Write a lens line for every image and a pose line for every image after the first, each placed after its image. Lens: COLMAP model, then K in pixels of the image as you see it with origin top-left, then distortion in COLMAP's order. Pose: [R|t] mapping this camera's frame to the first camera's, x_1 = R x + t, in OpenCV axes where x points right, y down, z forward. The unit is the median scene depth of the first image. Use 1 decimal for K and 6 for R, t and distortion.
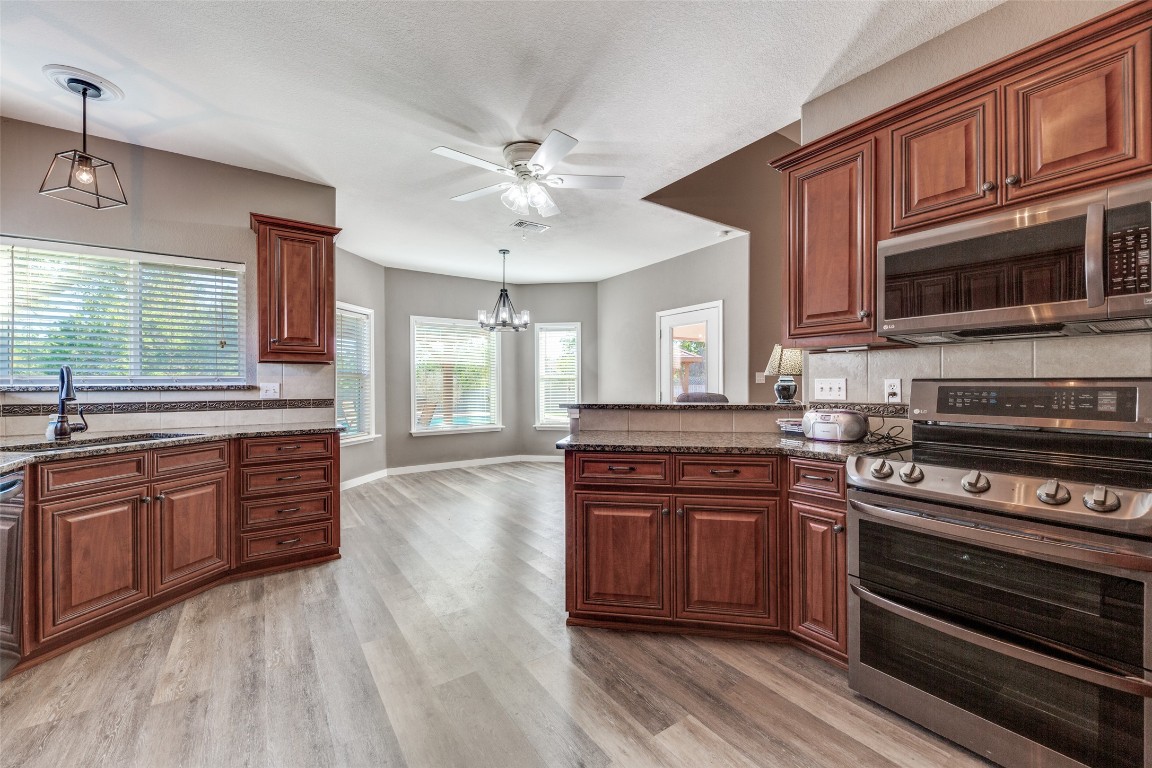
lens RADIAL K [[459.4, 0, 582.0], [0, 459.4, 385.4], [0, 0, 1]] dist [0.001885, -0.000845]
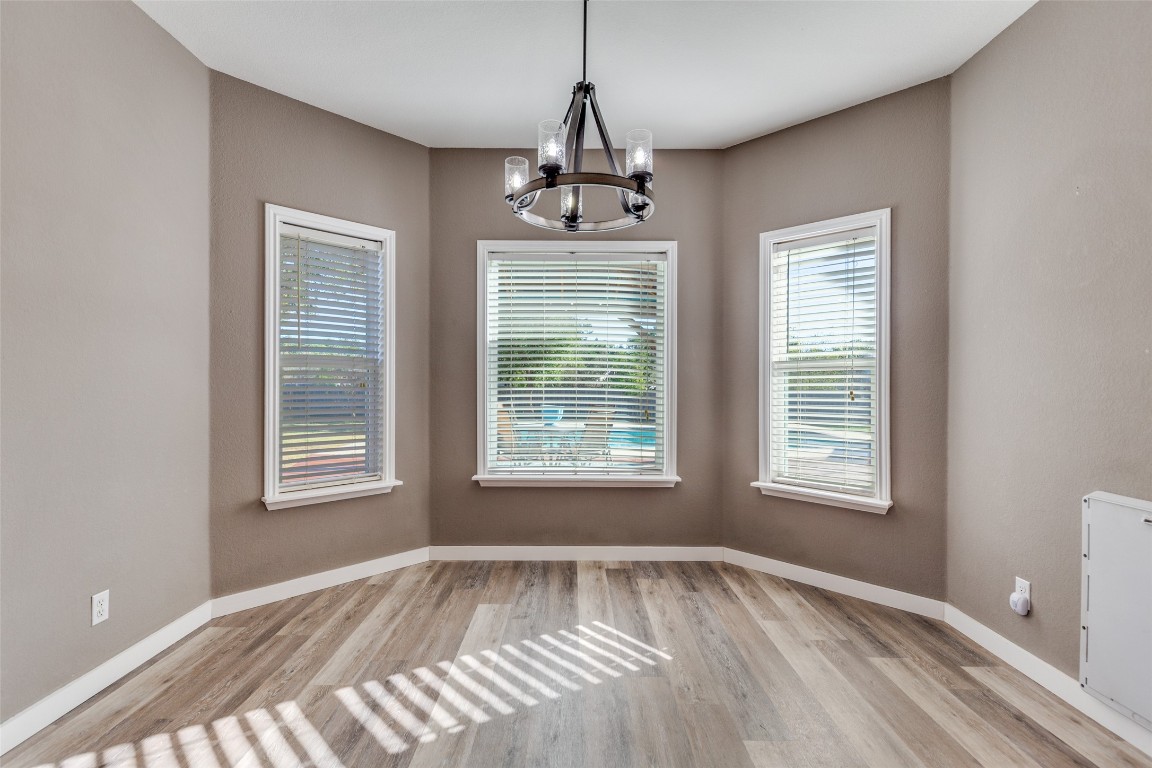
lens RADIAL K [[520.6, 0, 577.2], [0, 520.6, 386.1], [0, 0, 1]] dist [0.009113, -0.006538]
pose [[0.821658, 0.012699, -0.569840, 0.073055], [-0.010212, 0.999919, 0.007557, -0.004250], [0.569890, -0.000390, 0.821721, 1.327040]]
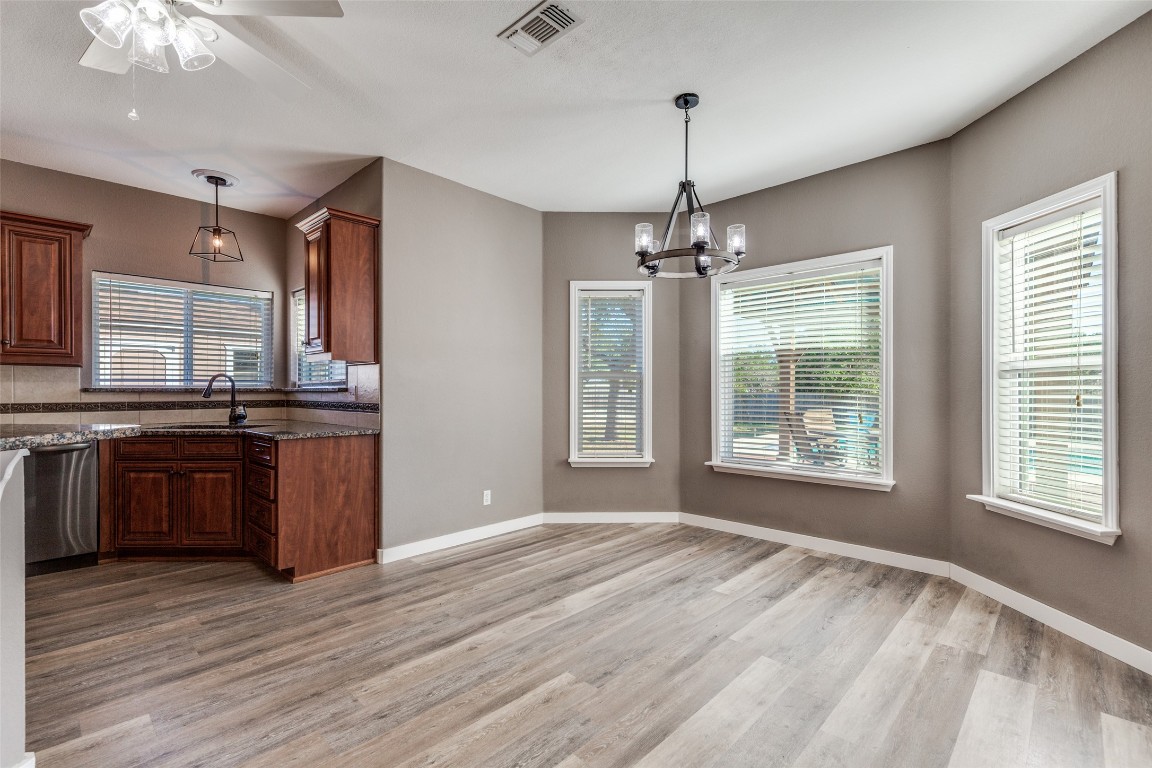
lens RADIAL K [[520.6, 0, 572.7], [0, 520.6, 389.1], [0, 0, 1]] dist [0.009113, -0.006538]
pose [[0.193758, 0.003140, -0.981044, 0.623978], [-0.003003, 0.999992, 0.002608, -0.001754], [0.981045, 0.002441, 0.193766, 1.493183]]
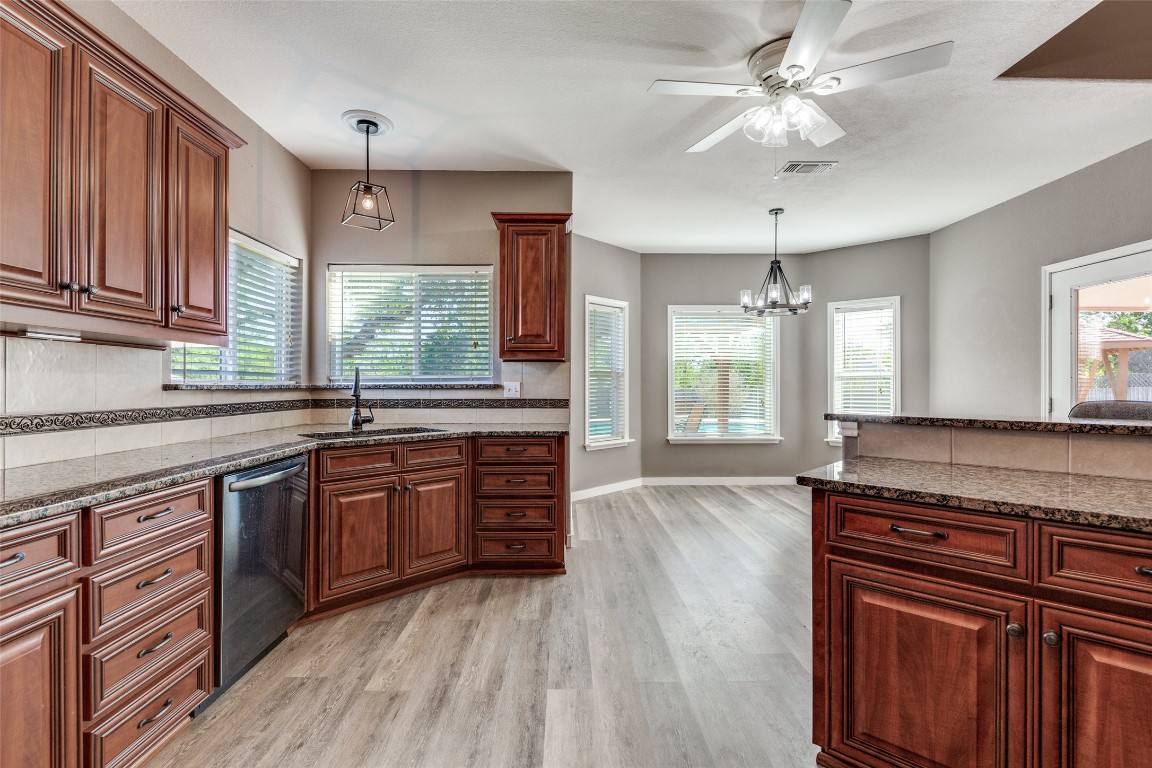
lens RADIAL K [[520.6, 0, 573.7], [0, 520.6, 384.9], [0, 0, 1]] dist [0.009113, -0.006538]
pose [[0.830164, 0.004320, -0.557503, 0.069368], [-0.005113, 0.999987, 0.000135, 0.000509], [0.557496, 0.002739, 0.830175, 0.167932]]
